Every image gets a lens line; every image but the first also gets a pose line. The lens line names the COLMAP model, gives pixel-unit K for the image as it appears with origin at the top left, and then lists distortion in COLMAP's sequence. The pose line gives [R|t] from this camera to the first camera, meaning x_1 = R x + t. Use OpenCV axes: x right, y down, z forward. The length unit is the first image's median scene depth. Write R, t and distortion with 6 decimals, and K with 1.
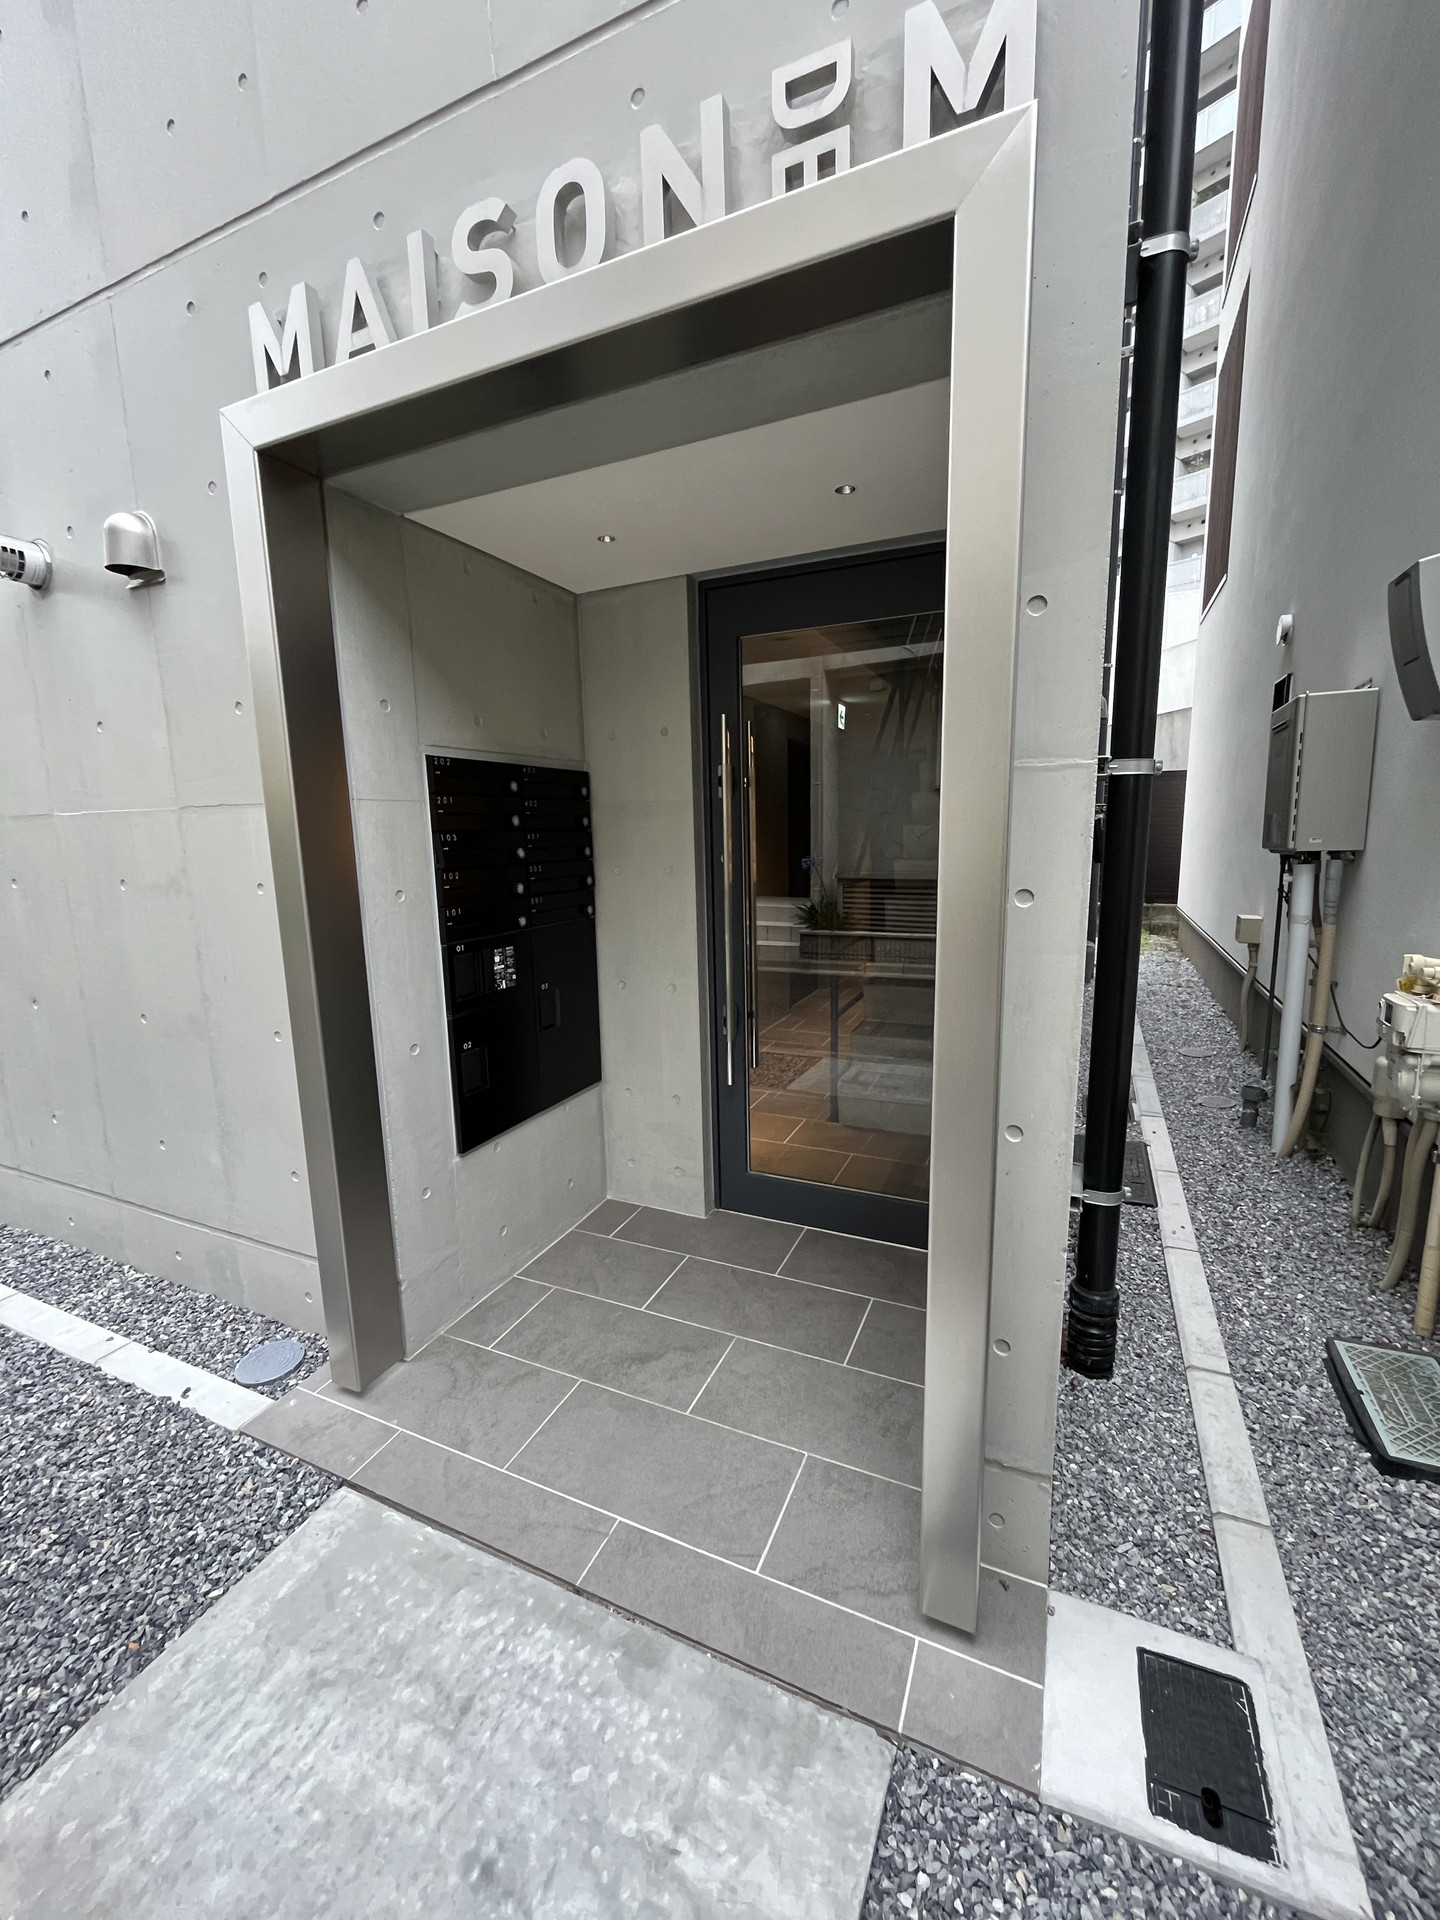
lens RADIAL K [[778.1, 0, 723.2], [0, 778.1, 958.3], [0, 0, 1]] dist [-0.002150, -0.000360]
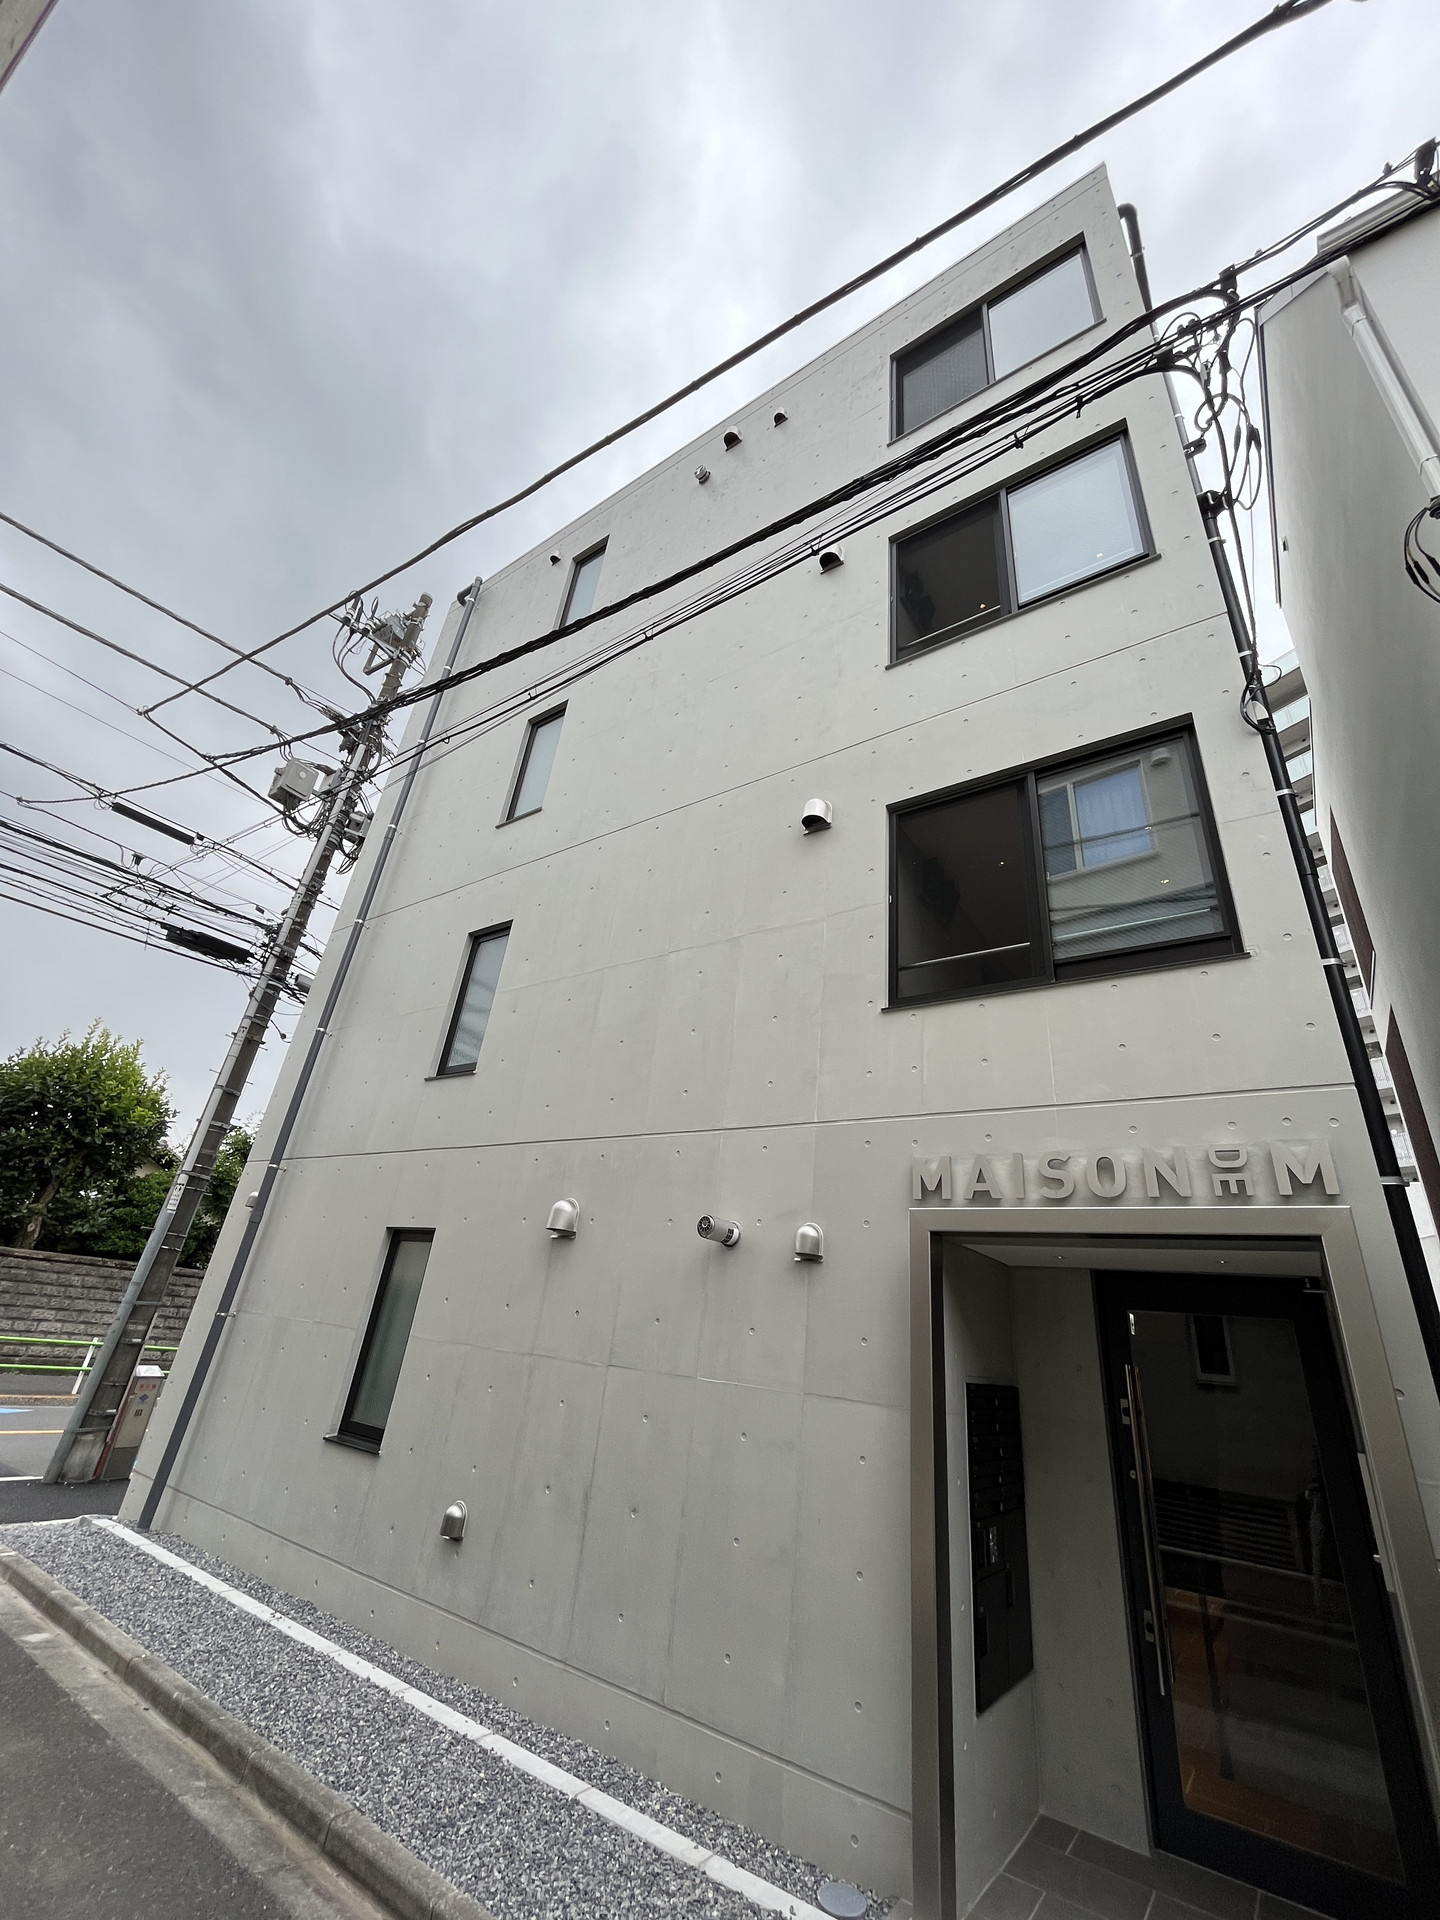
lens RADIAL K [[778.1, 0, 722.3], [0, 778.1, 957.0], [0, 0, 1]] dist [-0.002150, -0.000360]
pose [[0.977461, 0.027996, -0.209251, -0.540821], [-0.145855, 0.806137, -0.573472, 0.035361], [0.152630, 0.591067, 0.792051, -0.906592]]
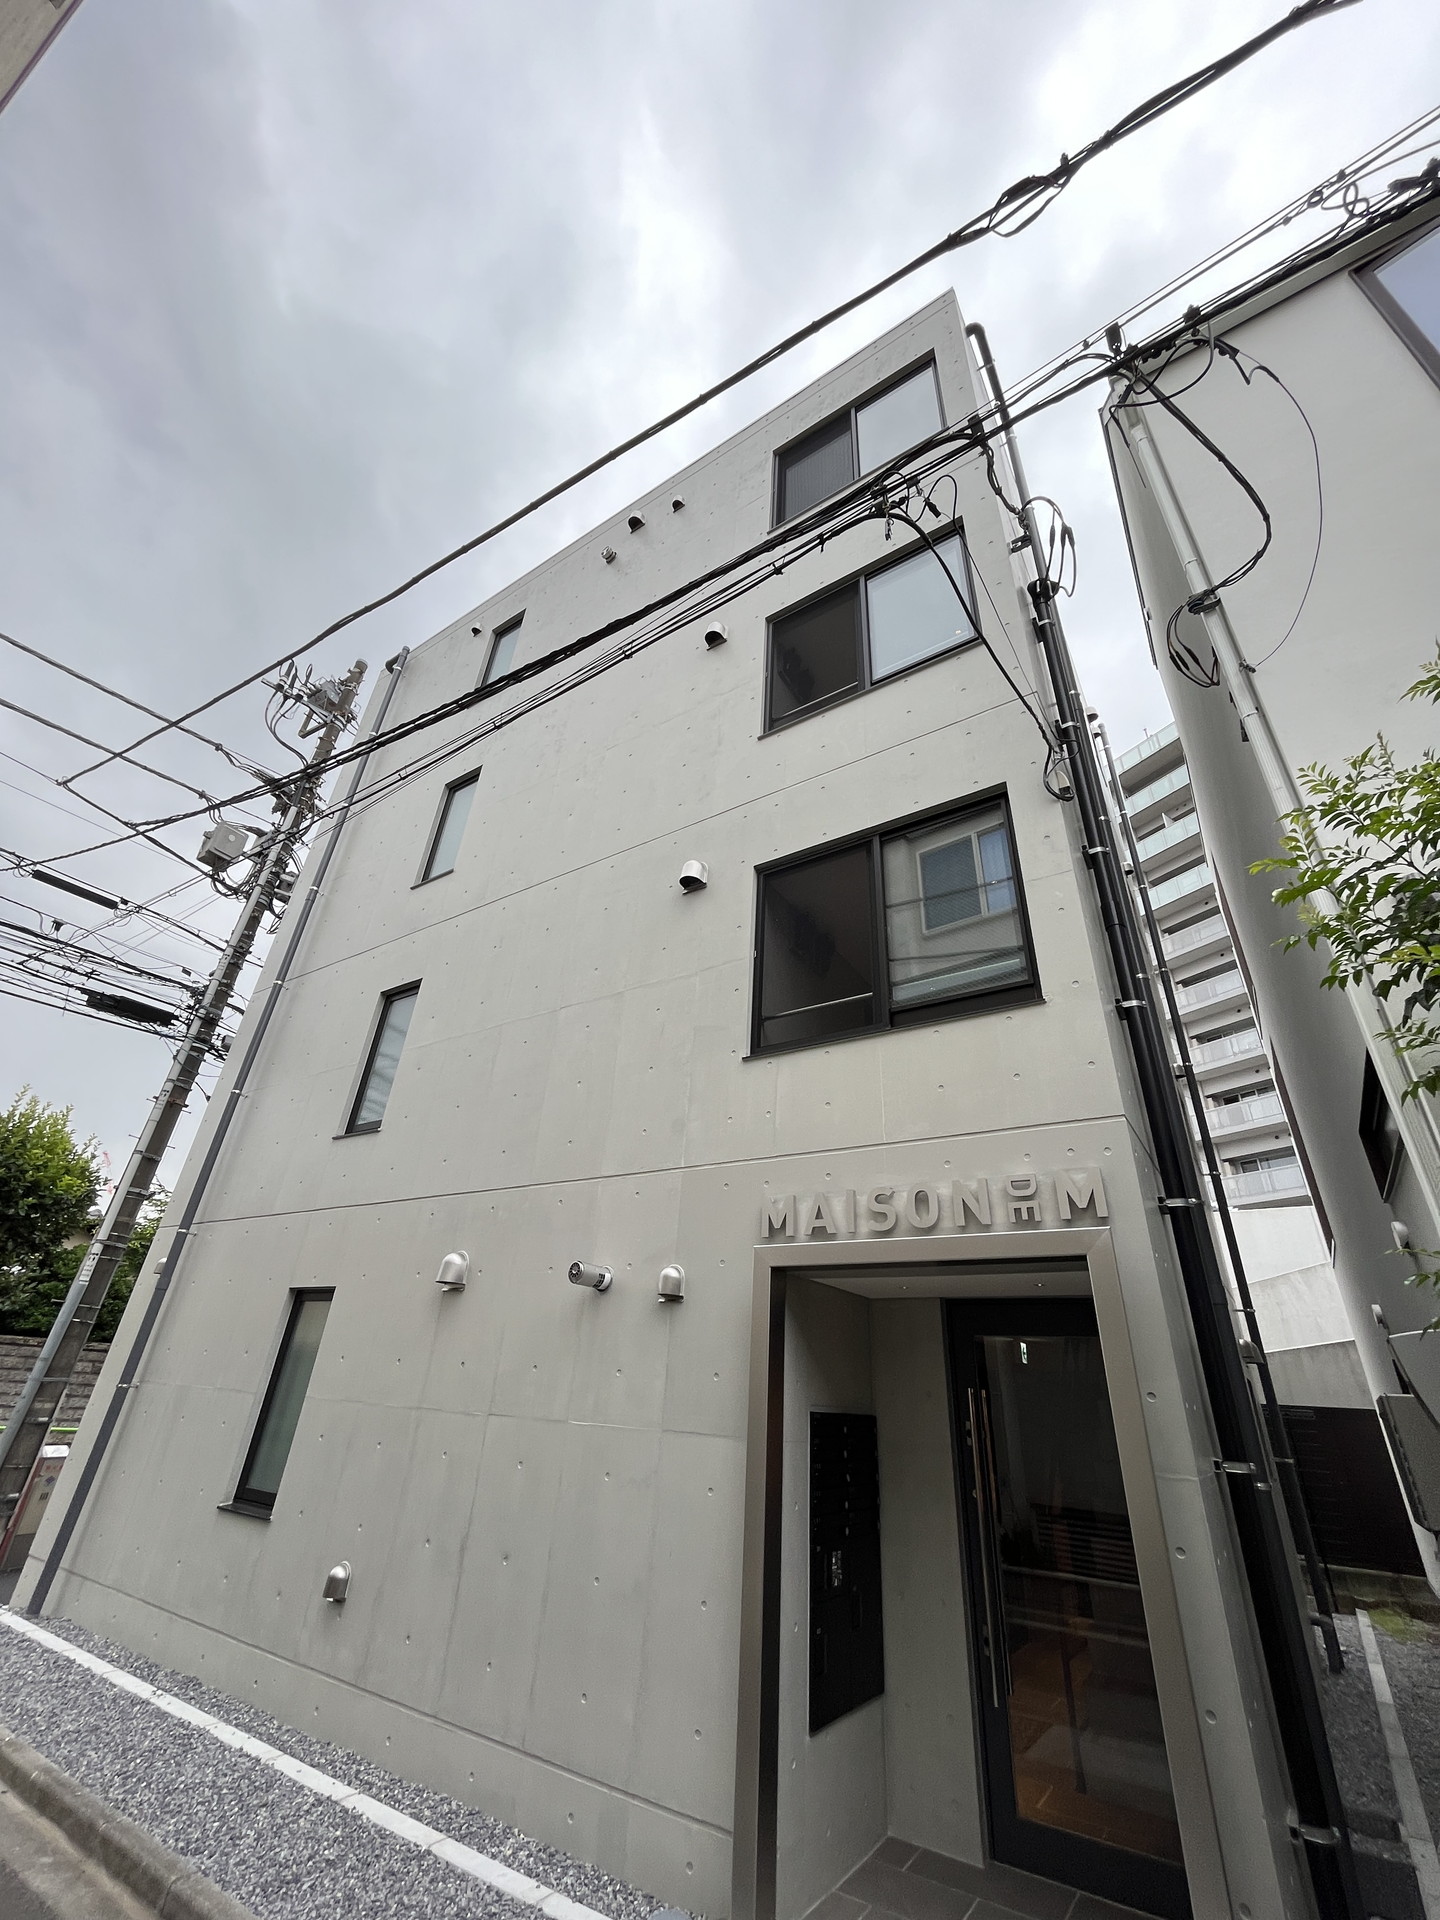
lens RADIAL K [[778.1, 0, 721.8], [0, 778.1, 956.6], [0, 0, 1]] dist [-0.002150, -0.000360]
pose [[0.985499, -0.008606, -0.169463, -0.255791], [-0.100499, 0.775089, -0.623808, 0.058737], [0.136717, 0.631793, 0.762985, -0.991968]]
